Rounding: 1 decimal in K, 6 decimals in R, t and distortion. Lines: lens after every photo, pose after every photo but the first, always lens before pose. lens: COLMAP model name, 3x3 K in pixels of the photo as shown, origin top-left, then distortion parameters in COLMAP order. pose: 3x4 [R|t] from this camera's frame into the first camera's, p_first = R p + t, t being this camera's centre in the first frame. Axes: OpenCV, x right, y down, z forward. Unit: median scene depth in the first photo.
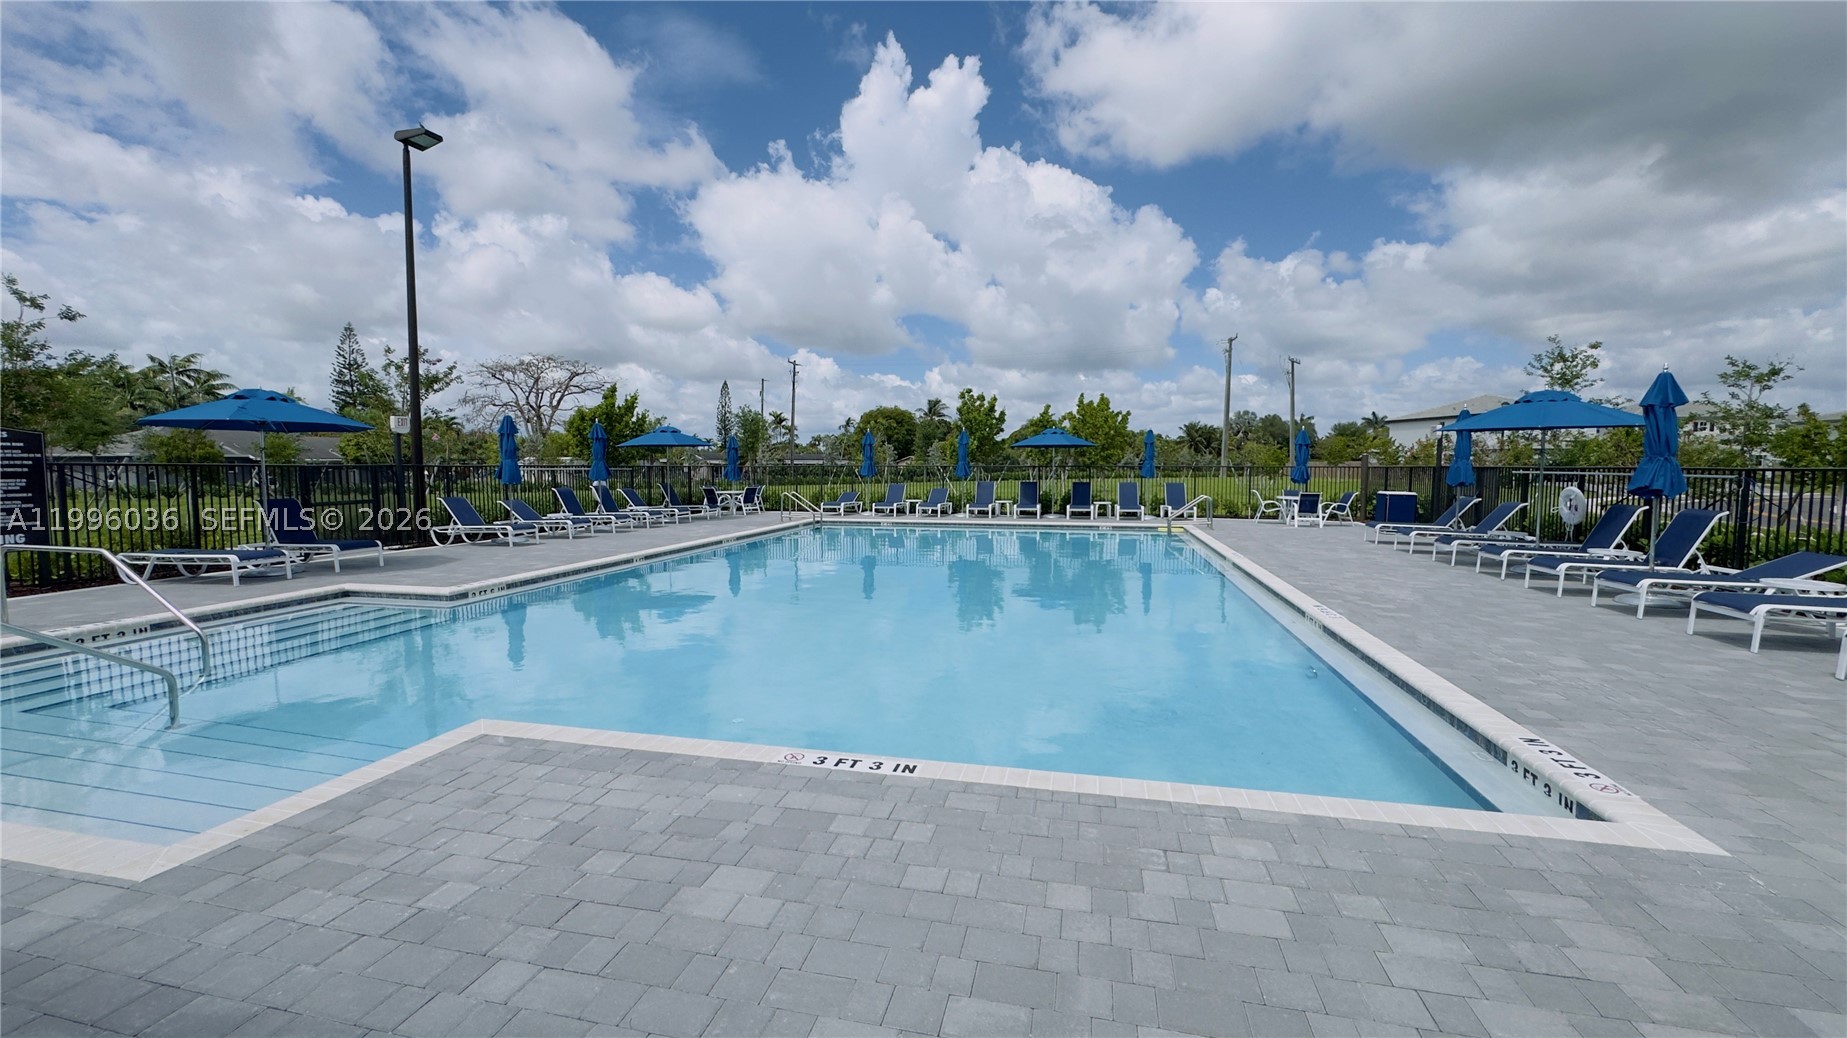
lens RADIAL K [[737.4, 0, 945.7], [0, 737.4, 510.0], [0, 0, 1]] dist [-0.008775, 0.002595]
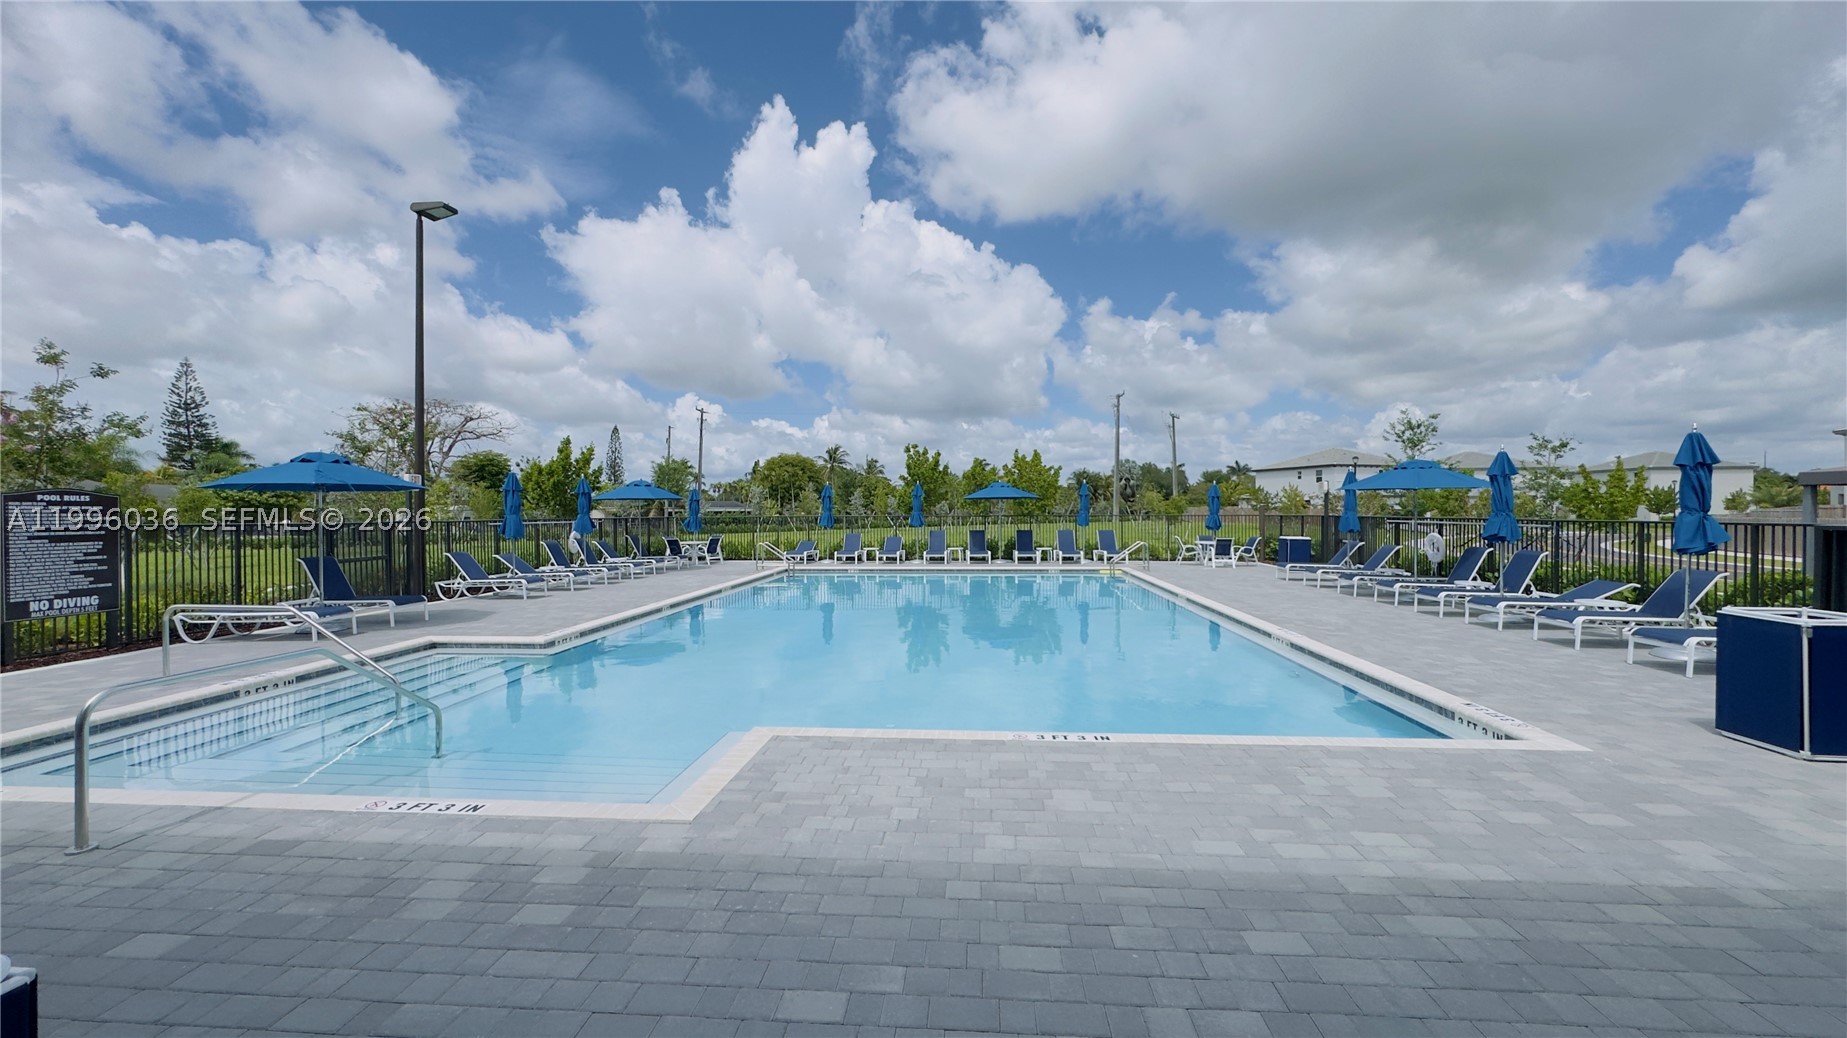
lens RADIAL K [[737.4, 0, 933.7], [0, 737.4, 502.6], [0, 0, 1]] dist [-0.008775, 0.002595]
pose [[0.989489, -0.003645, 0.144563, -0.115746], [0.013784, 0.997508, -0.069198, -0.004591], [-0.143951, 0.070464, 0.987073, -0.085896]]
